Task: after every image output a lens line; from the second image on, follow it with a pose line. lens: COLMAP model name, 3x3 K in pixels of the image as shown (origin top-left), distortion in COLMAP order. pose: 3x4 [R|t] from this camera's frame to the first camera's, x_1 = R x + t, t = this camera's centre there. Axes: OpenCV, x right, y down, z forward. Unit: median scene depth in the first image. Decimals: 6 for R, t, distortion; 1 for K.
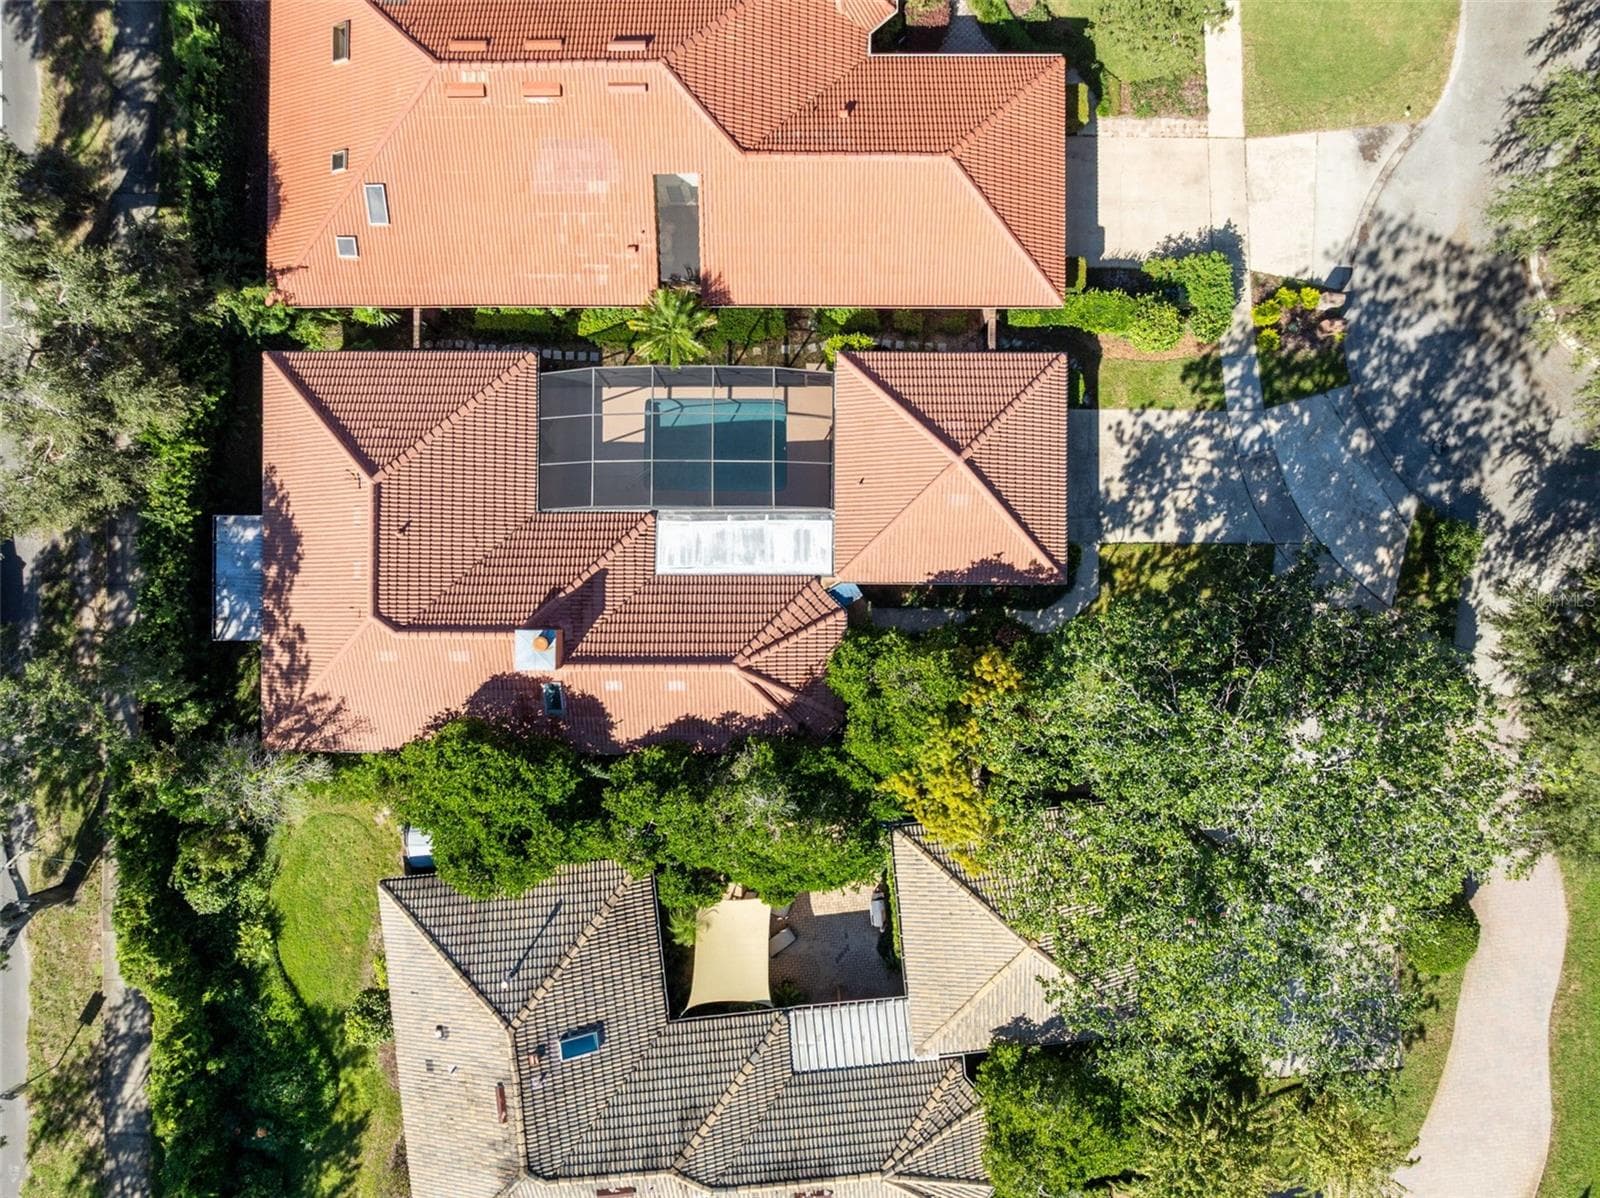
lens RADIAL K [[1134.3, 0, 805.3], [0, 1134.3, 605.1], [0, 0, 1]] dist [-0.044612, 0.017829]
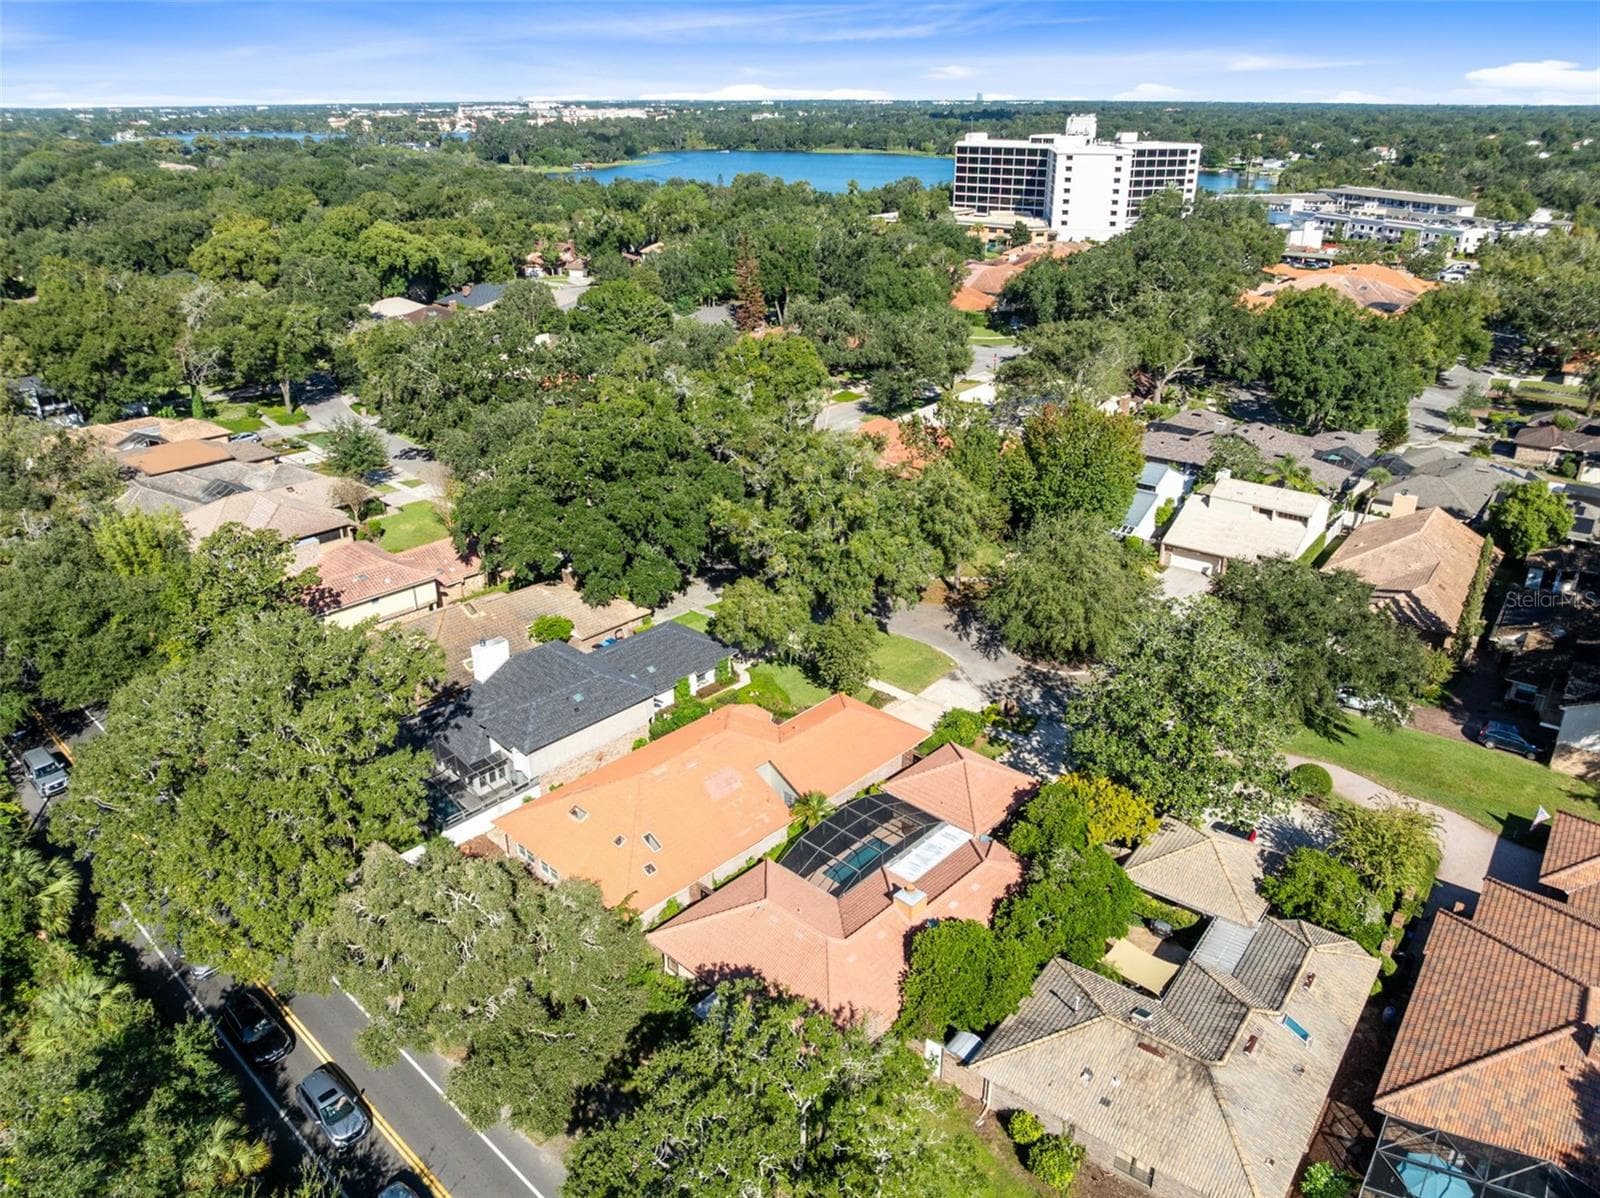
lens RADIAL K [[1120.7, 0, 803.6], [0, 1120.7, 602.9], [0, 0, 1]] dist [-0.032423, -0.000455]
pose [[0.683212, -0.297435, 0.666898, -1.159344], [0.730204, 0.284318, -0.621261, 0.726078], [-0.004826, 0.911425, 0.411438, -0.059777]]
